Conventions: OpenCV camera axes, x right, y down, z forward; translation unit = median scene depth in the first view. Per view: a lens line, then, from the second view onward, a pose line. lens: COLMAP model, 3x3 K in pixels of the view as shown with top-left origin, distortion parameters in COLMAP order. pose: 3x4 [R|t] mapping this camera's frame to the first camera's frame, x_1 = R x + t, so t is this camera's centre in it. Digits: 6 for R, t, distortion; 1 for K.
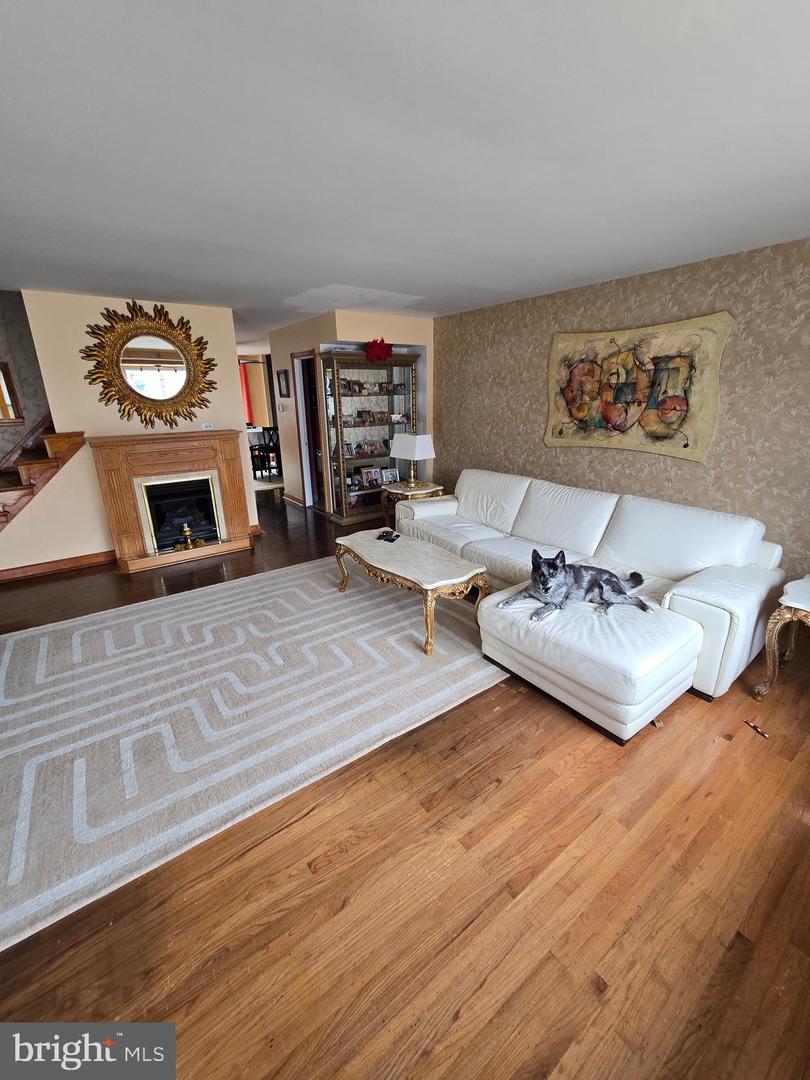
lens RADIAL K [[442.8, 0, 405.8], [0, 442.8, 534.8], [0, 0, 1]] dist [-0.001941, 0.000196]
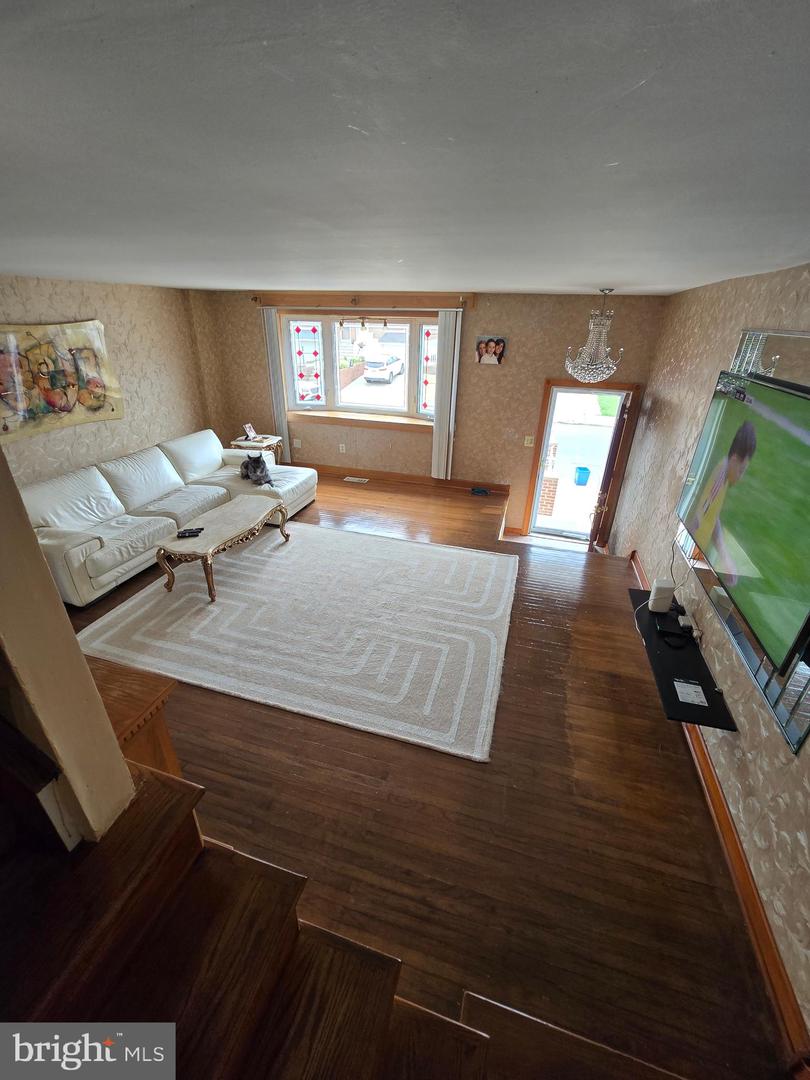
lens RADIAL K [[442.8, 0, 405.8], [0, 442.8, 534.8], [0, 0, 1]] dist [-0.001941, 0.000196]
pose [[-0.611933, -0.348595, 0.709943, -1.072151], [0.232052, 0.778992, 0.582515, -0.473318], [-0.756102, 0.521204, -0.395799, 0.988397]]
